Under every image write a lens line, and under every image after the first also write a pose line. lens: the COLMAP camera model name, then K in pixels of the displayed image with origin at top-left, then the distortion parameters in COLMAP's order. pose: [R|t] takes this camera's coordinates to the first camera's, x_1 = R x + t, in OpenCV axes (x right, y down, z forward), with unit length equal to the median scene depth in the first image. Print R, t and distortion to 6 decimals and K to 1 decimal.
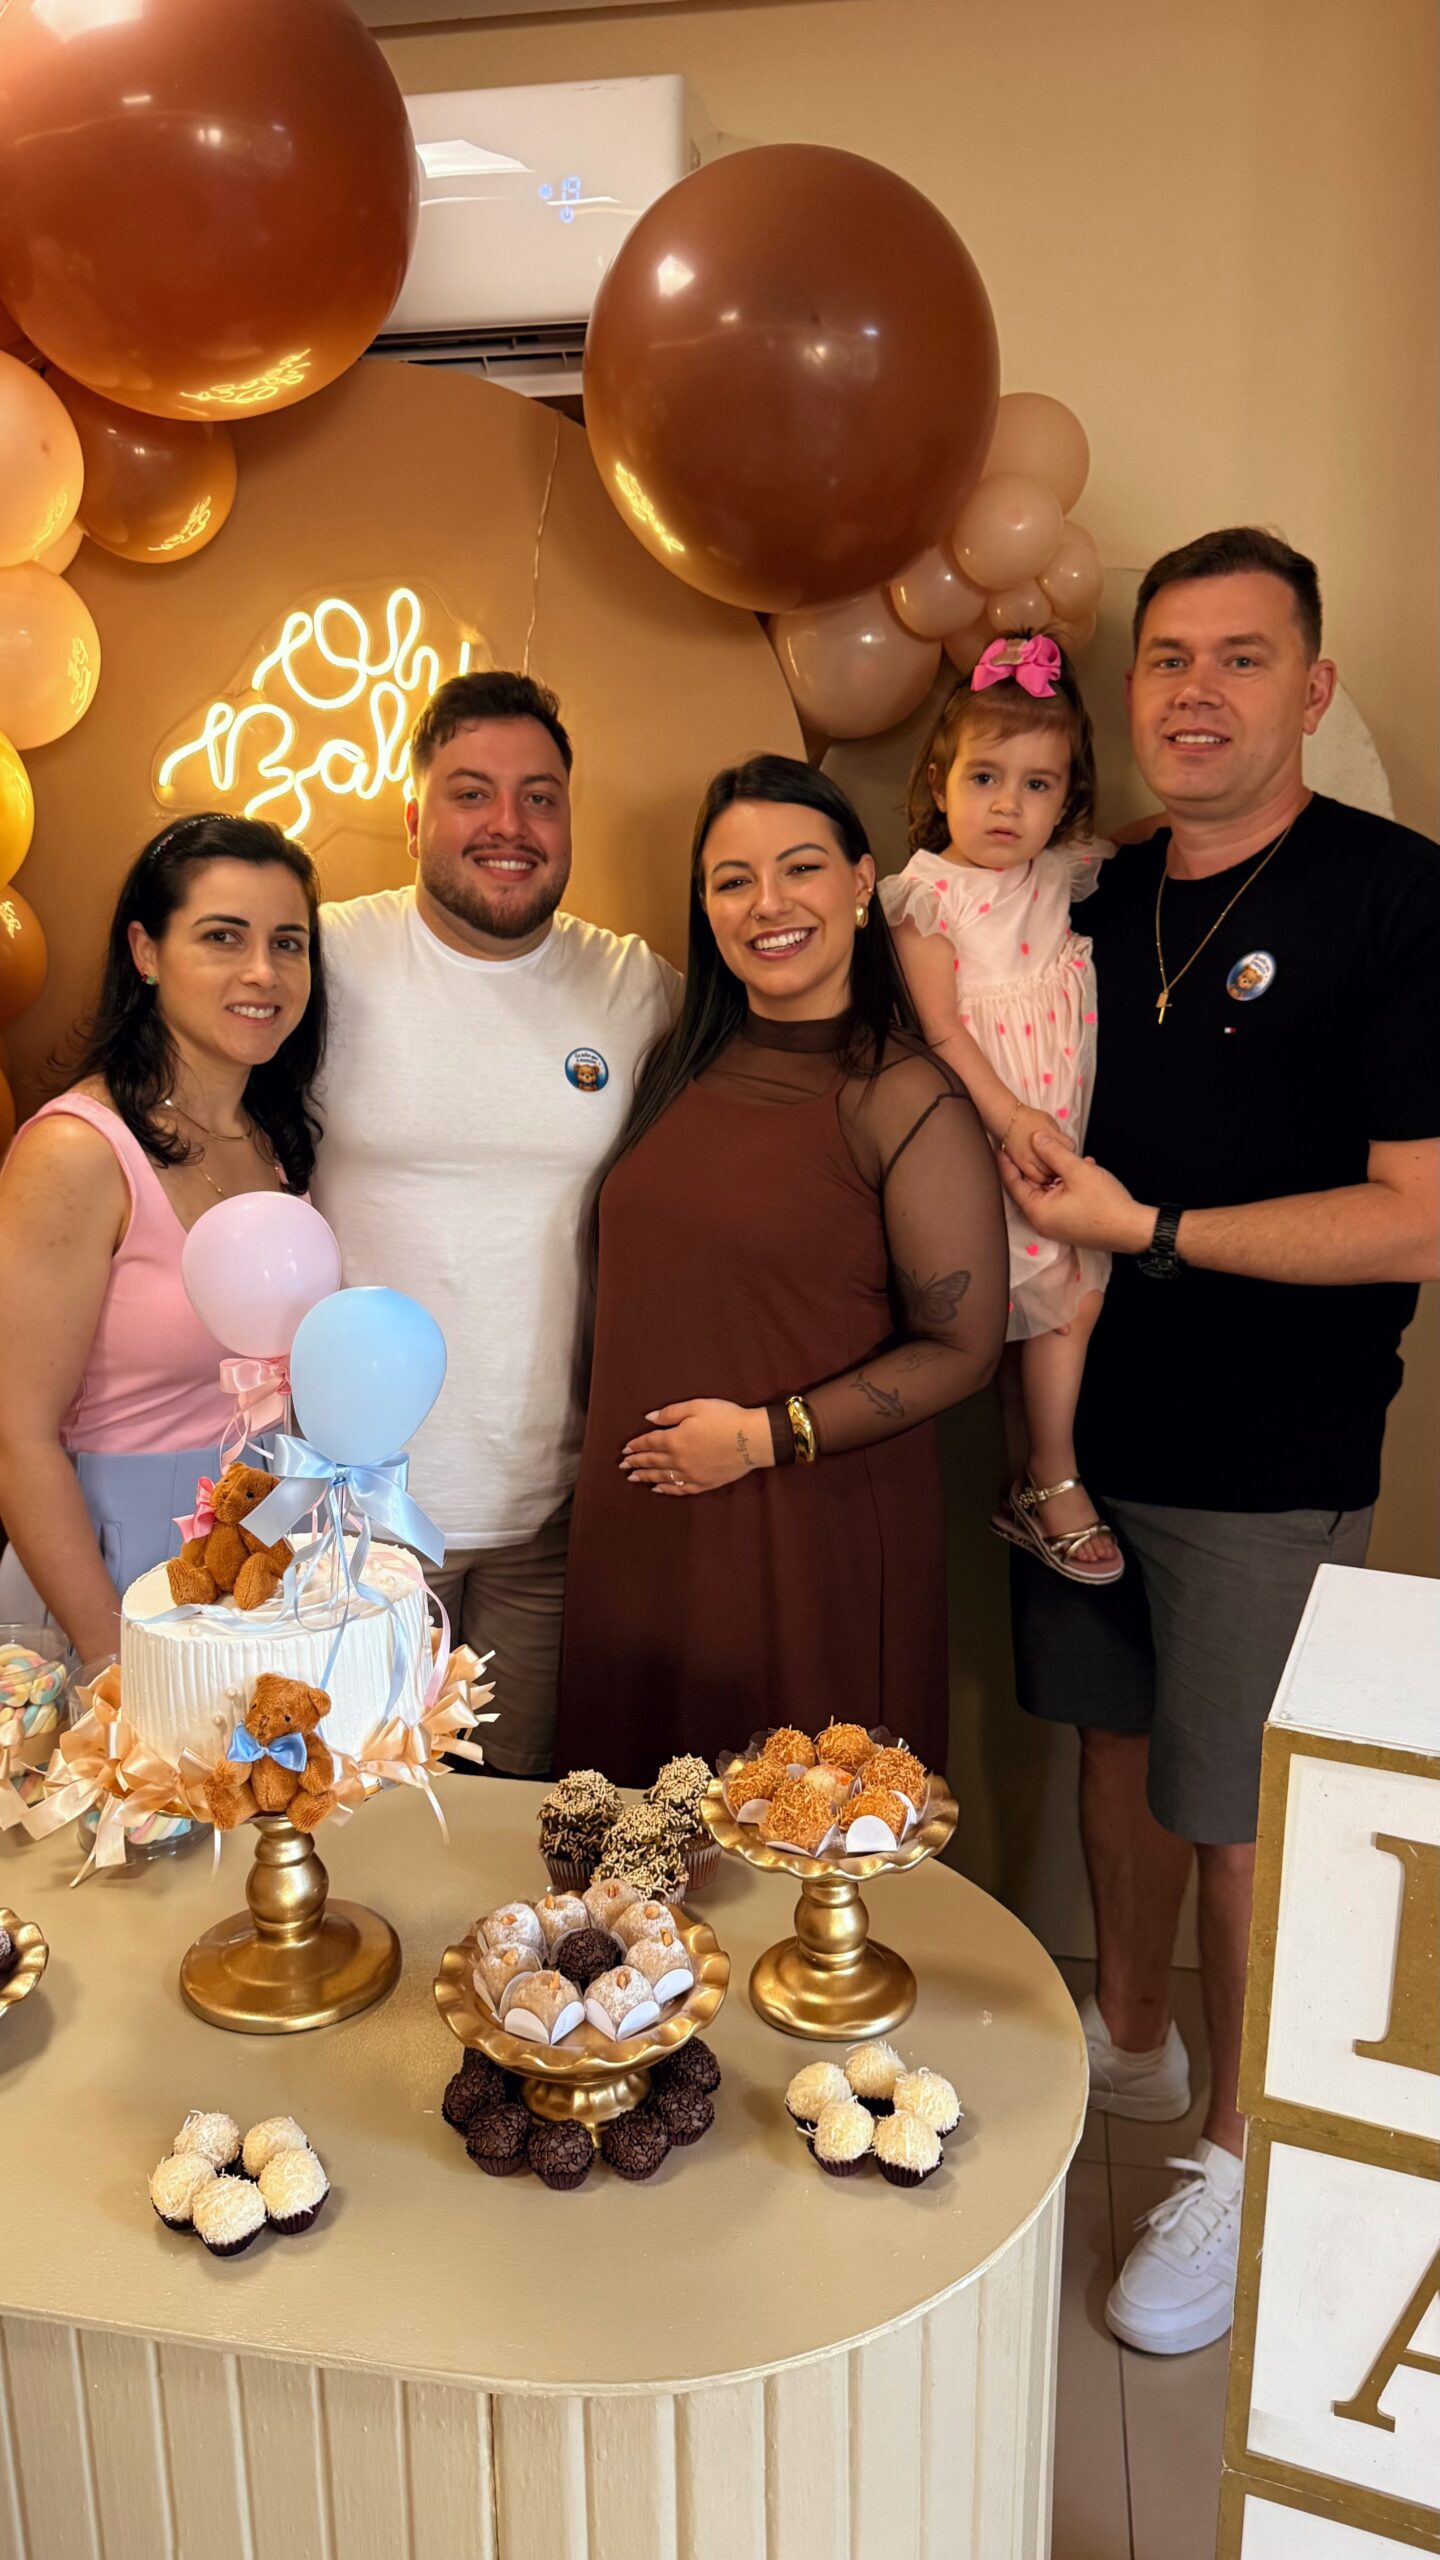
lens RADIAL K [[1852.4, 0, 708.2], [0, 1852.4, 1271.4], [0, 0, 1]] dist [0.014764, -0.033833]
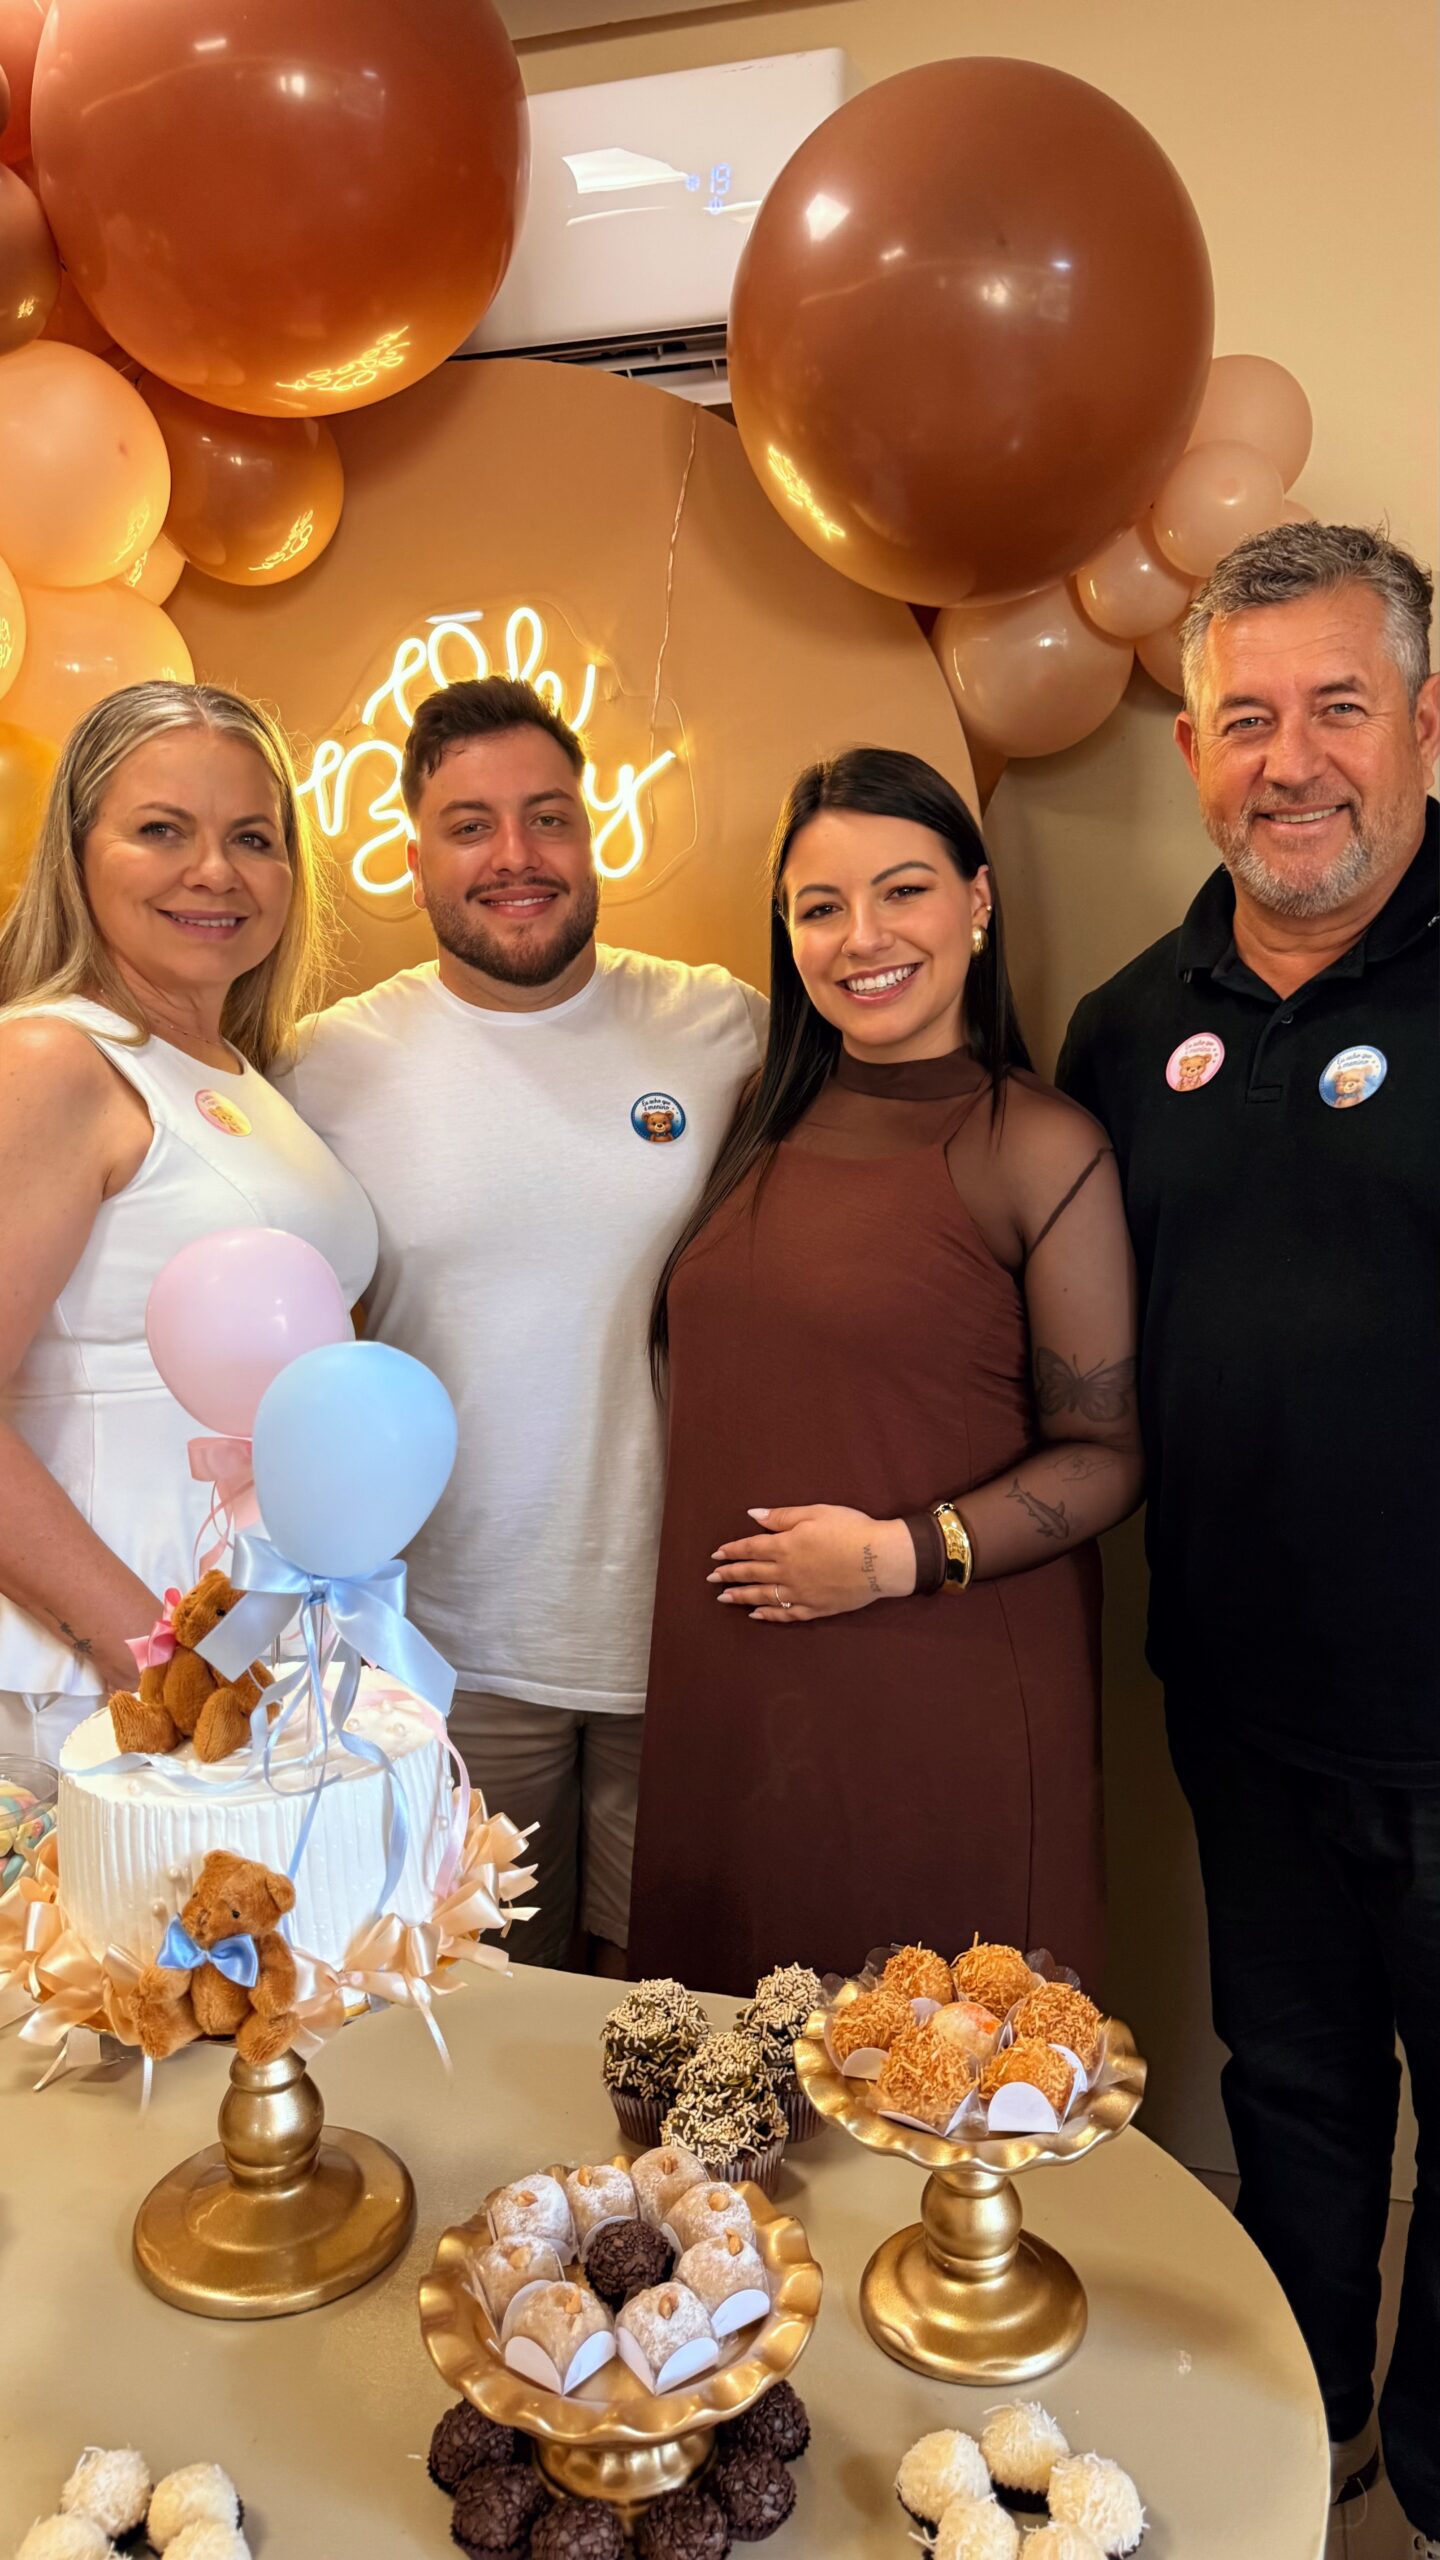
lens RADIAL K [[1852.4, 0, 691.0], [0, 1852.4, 1301.1], [0, 0, 1]] dist [0.014764, -0.033833]
pose [[0.993678, 0.008348, -0.111956, 0.036291], [-0.014217, 0.998560, -0.051726, 0.026590], [0.111363, 0.052991, 0.992366, 0.239049]]
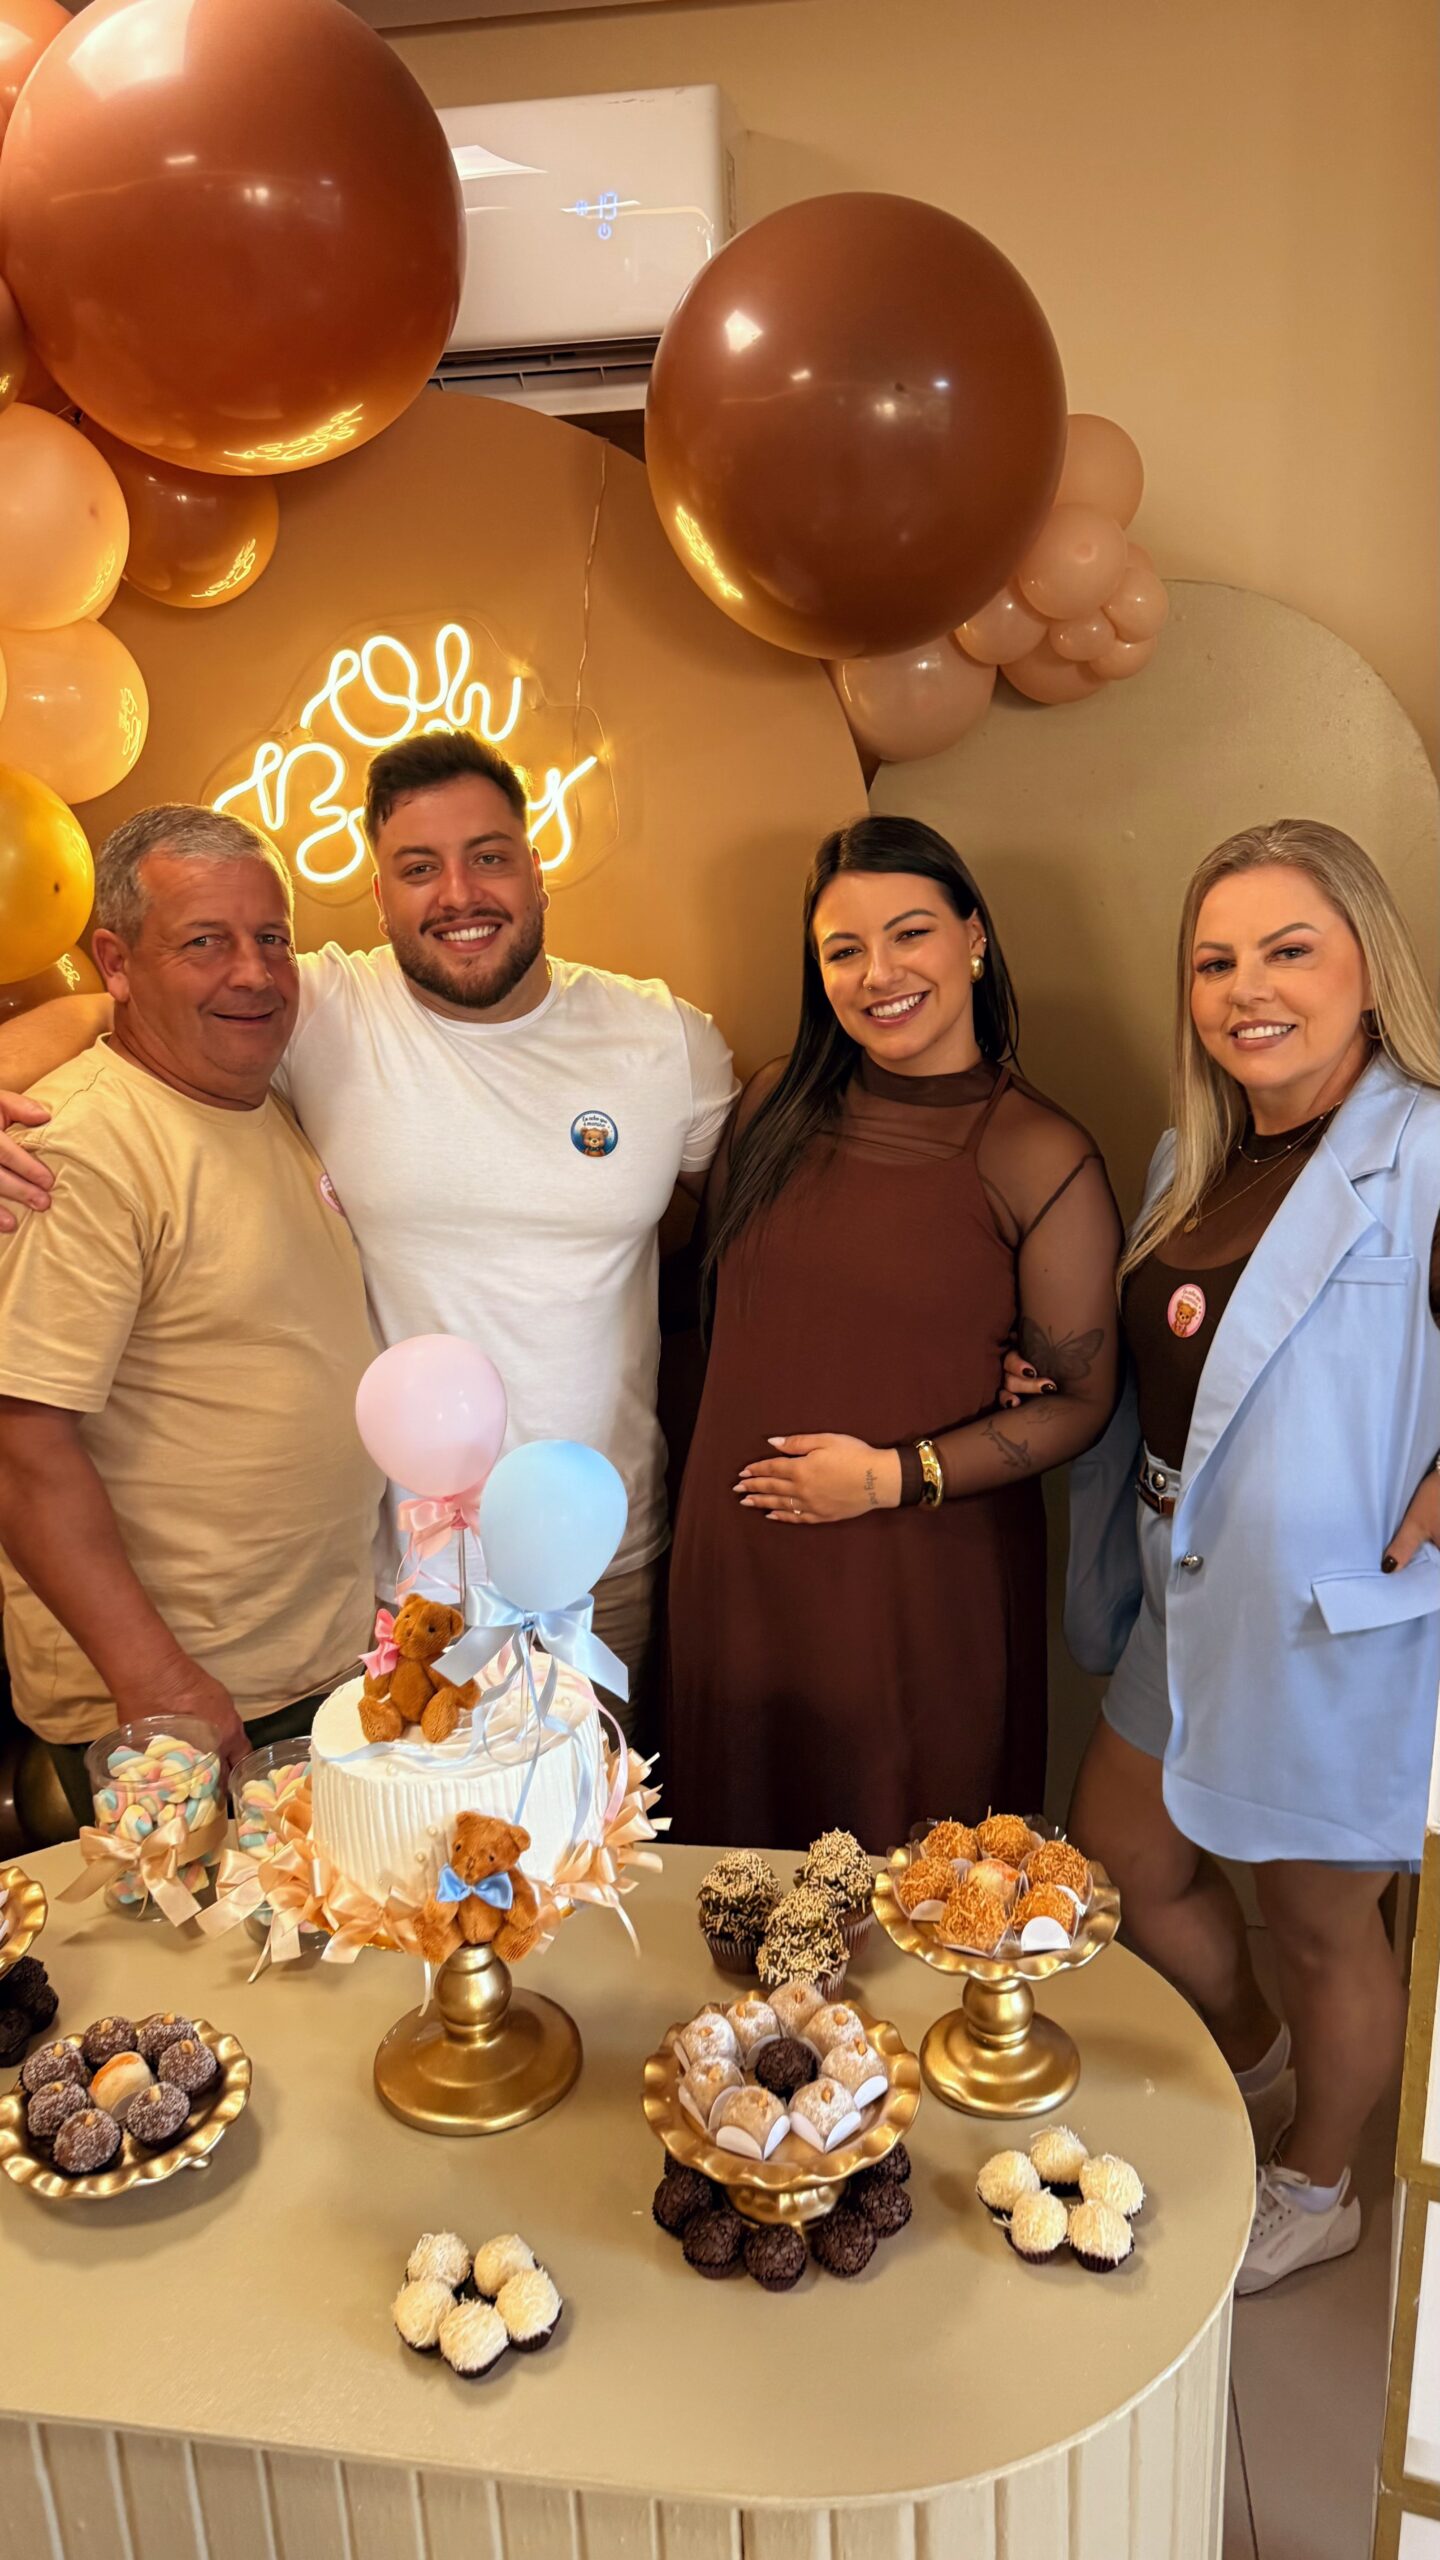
lens RADIAL K [[1852.4, 0, 719.6], [0, 1852.4, 1281.3], [0, 0, 1]] dist [0.014764, -0.033833]
pose [[0.999099, -0.037217, 0.020407, -0.100108], [0.036002, 0.997727, 0.056957, -0.126044], [-0.022481, -0.056171, 0.998168, -0.021320]]
